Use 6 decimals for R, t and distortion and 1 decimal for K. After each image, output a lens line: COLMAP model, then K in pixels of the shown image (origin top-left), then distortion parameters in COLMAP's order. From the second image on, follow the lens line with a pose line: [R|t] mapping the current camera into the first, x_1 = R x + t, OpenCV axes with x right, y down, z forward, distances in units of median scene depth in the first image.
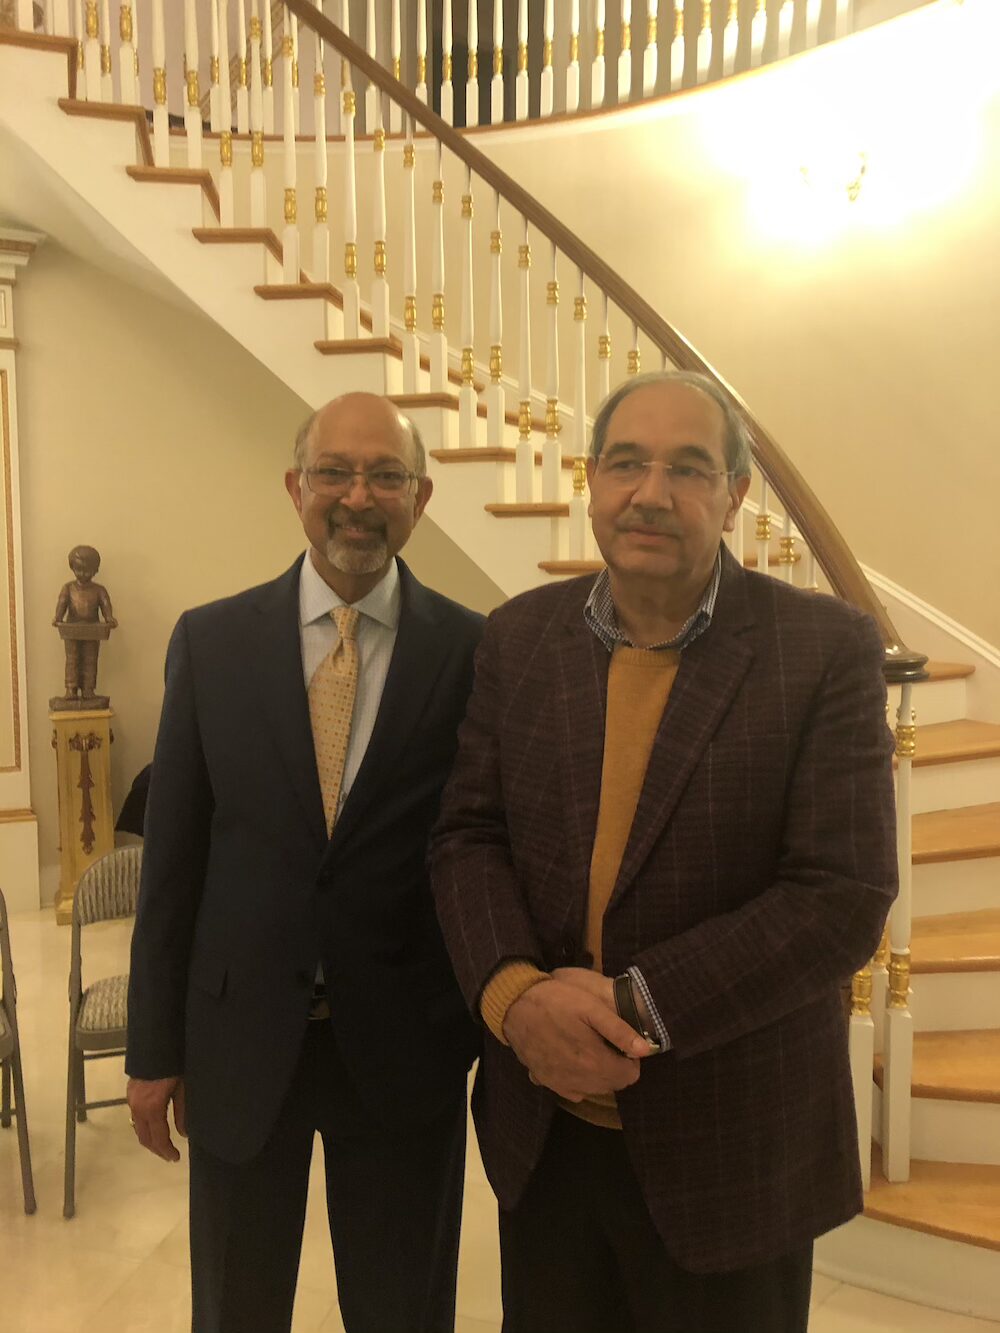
lens RADIAL K [[1102.1, 0, 480.7], [0, 1102.1, 663.7], [0, 0, 1]] dist [0.016202, -0.012827]
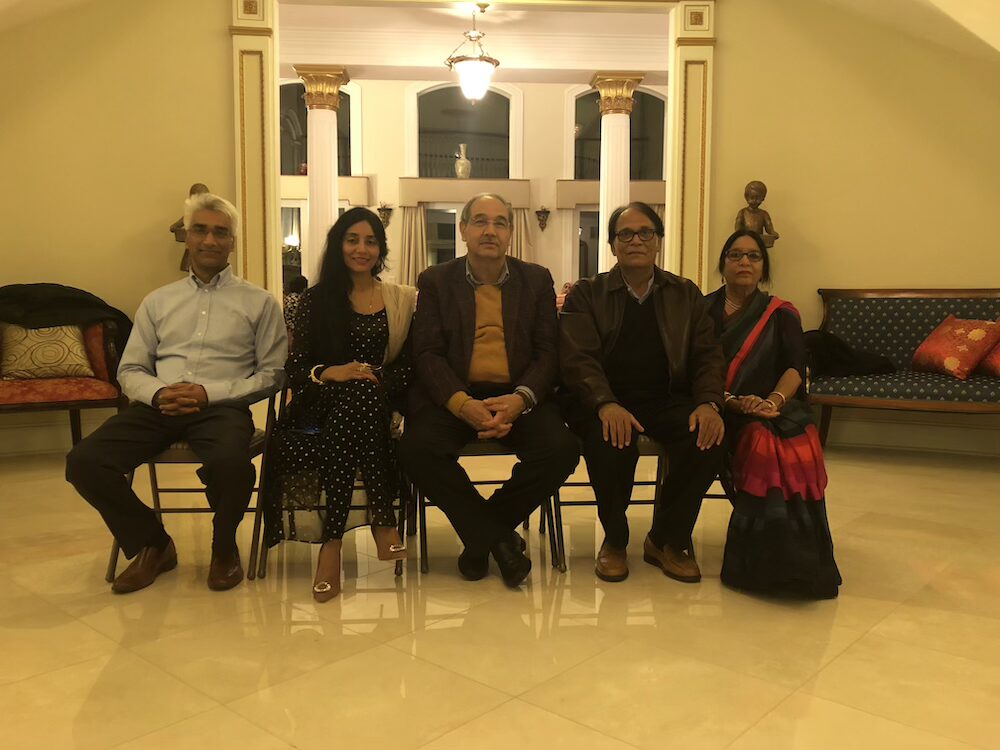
lens RADIAL K [[866.3, 0, 514.8], [0, 866.3, 362.6], [0, 0, 1]] dist [0.024798, -0.023745]
pose [[0.901265, 0.035994, -0.431770, -0.195528], [-0.042685, 0.999072, -0.005812, 0.180300], [0.431160, 0.023668, 0.901965, -0.142696]]
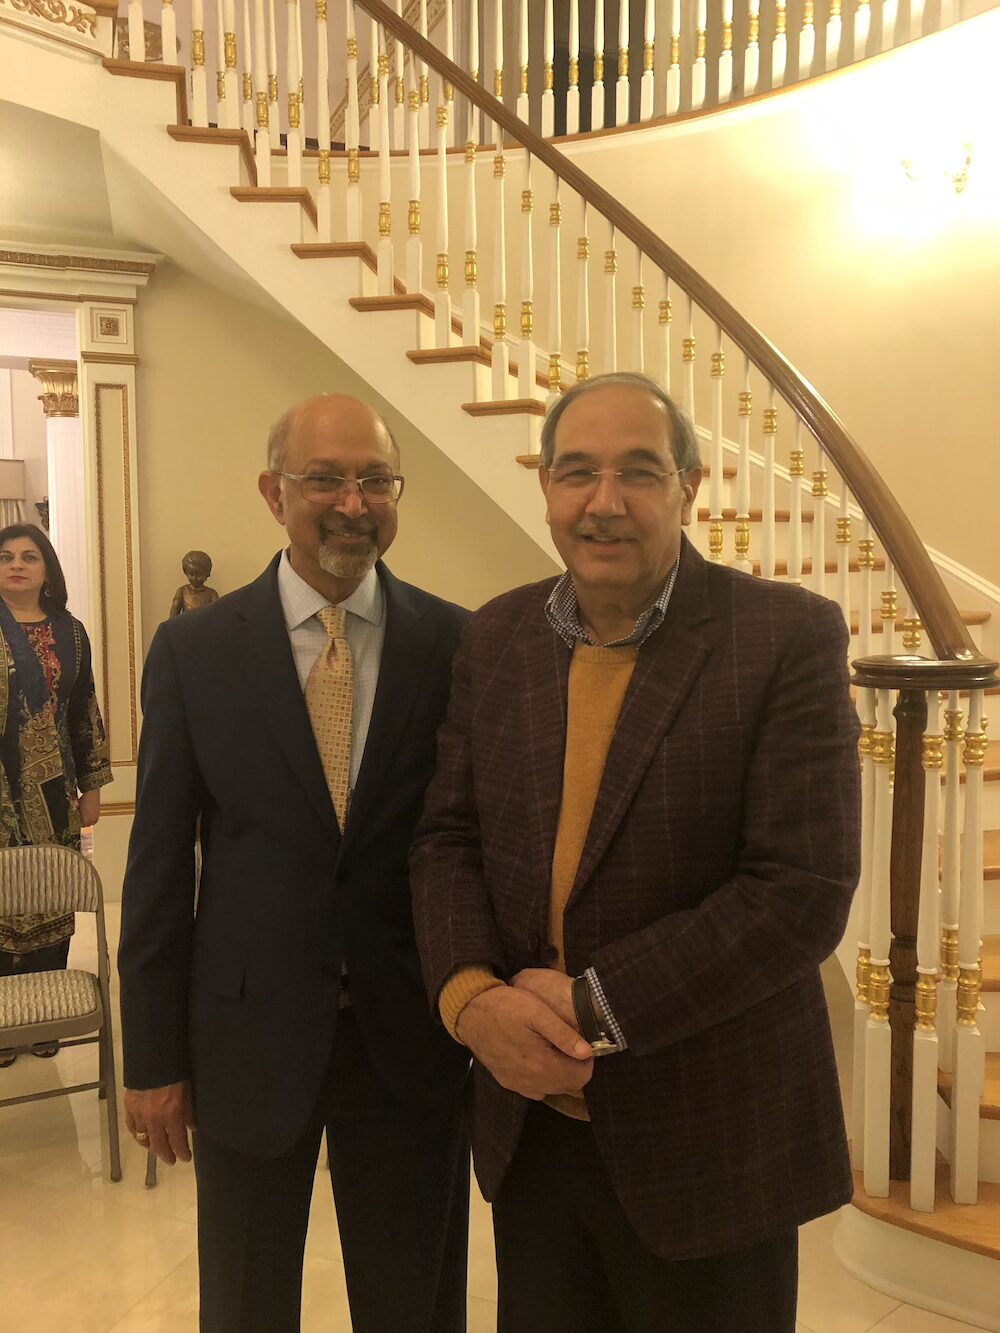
lens RADIAL K [[1102.1, 0, 490.9], [0, 1102.1, 665.7], [0, 0, 1]] dist [0.016202, -0.012827]
pose [[0.993732, 0.009514, -0.111386, 0.044797], [-0.009875, 0.999948, -0.002695, 0.002100], [0.111355, 0.003778, 0.993774, -0.008246]]
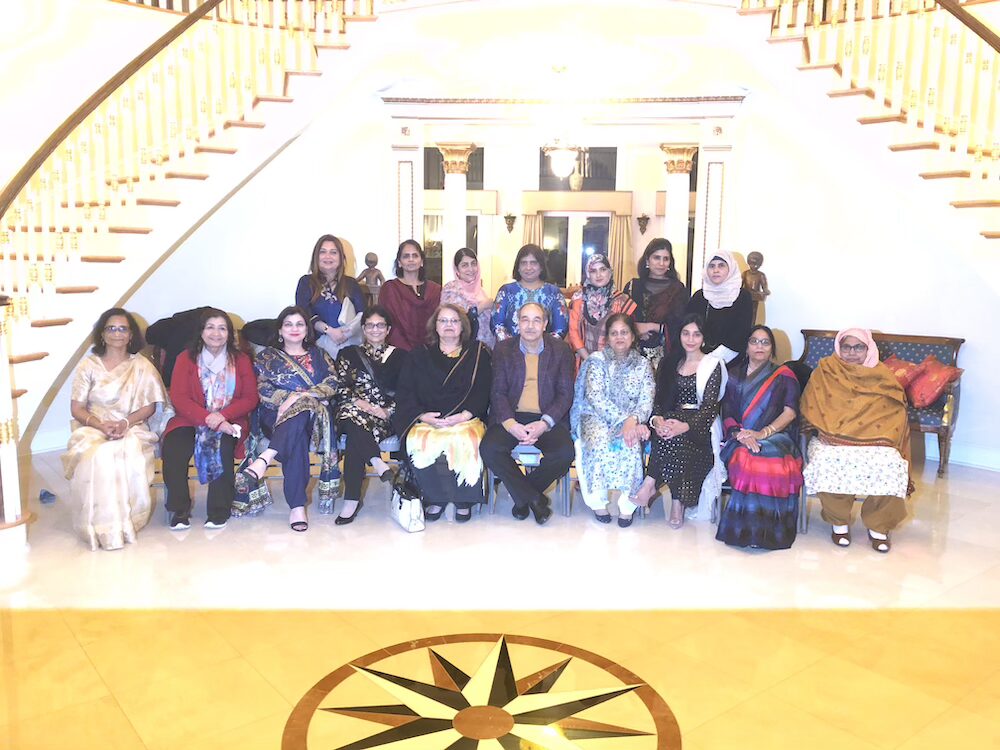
lens RADIAL K [[826.8, 0, 503.9], [0, 826.8, 369.1], [0, 0, 1]] dist [0.016202, -0.012827]
pose [[0.813515, 0.091066, -0.574370, 0.169127], [-0.067432, 0.995772, 0.062370, 0.046696], [0.577622, -0.012008, 0.816216, -0.555903]]
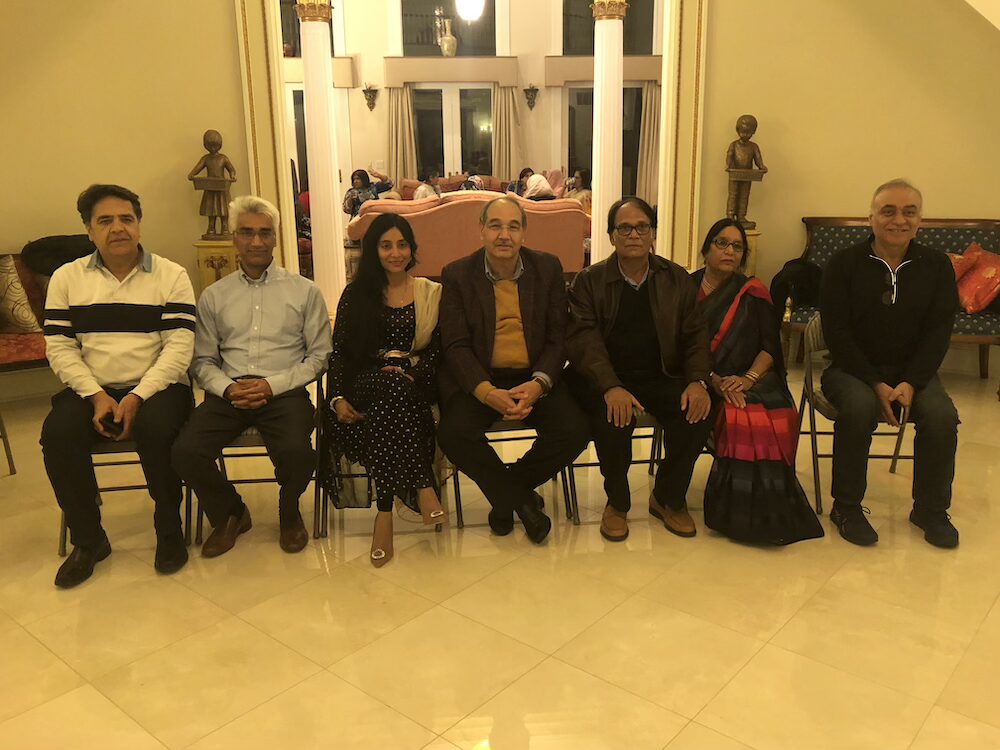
lens RADIAL K [[866.3, 0, 507.4], [0, 866.3, 367.5], [0, 0, 1]] dist [0.024798, -0.023745]
pose [[0.906822, 0.093296, -0.411059, -0.186482], [-0.024597, 0.985248, 0.169354, 0.043507], [0.420795, -0.143464, 0.895740, -0.253367]]
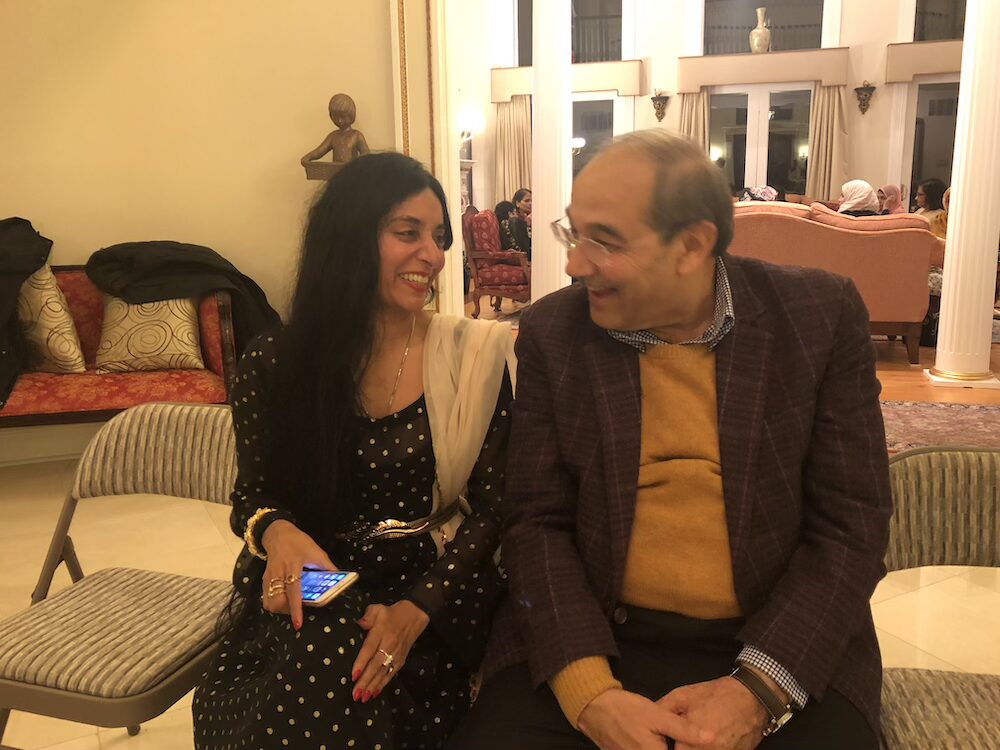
lens RADIAL K [[866.3, 0, 495.9], [0, 866.3, 363.2], [0, 0, 1]] dist [0.024798, -0.023745]
pose [[0.692355, 0.126650, -0.710355, -0.389872], [-0.042393, 0.989914, 0.135175, 0.073338], [0.720310, -0.063475, 0.690741, 0.297975]]
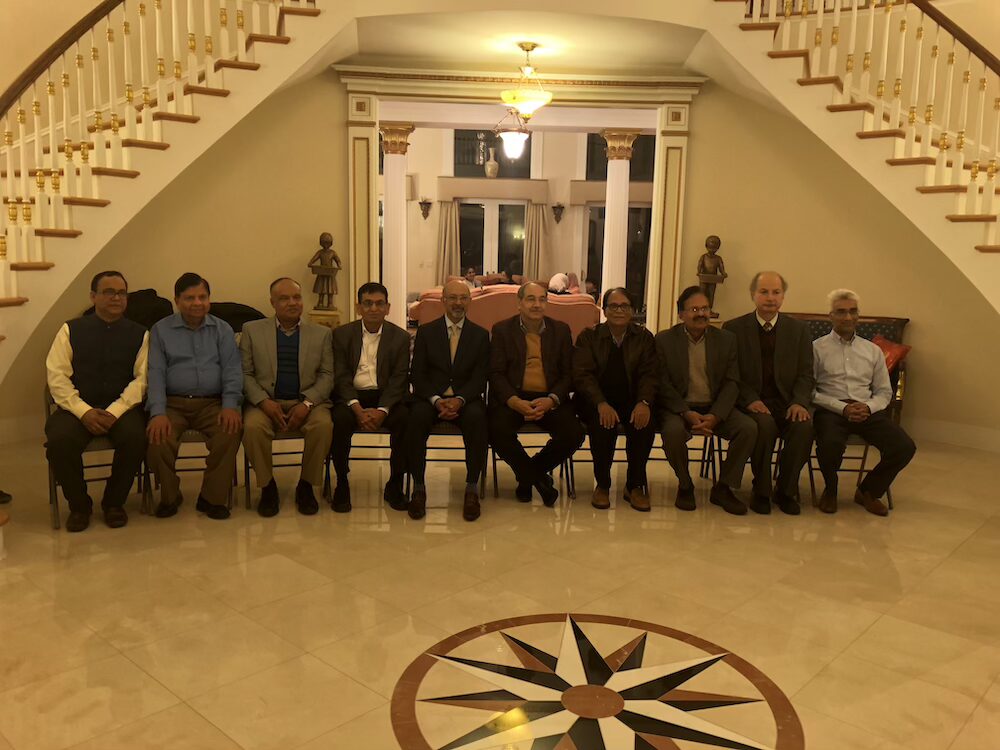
lens RADIAL K [[826.8, 0, 508.6], [0, 826.8, 371.1], [0, 0, 1]] dist [0.016202, -0.012827]
pose [[0.892181, 0.085225, -0.443565, -0.011361], [-0.063191, 0.995931, 0.064253, 0.080410], [0.447236, -0.029297, 0.893936, -0.634531]]
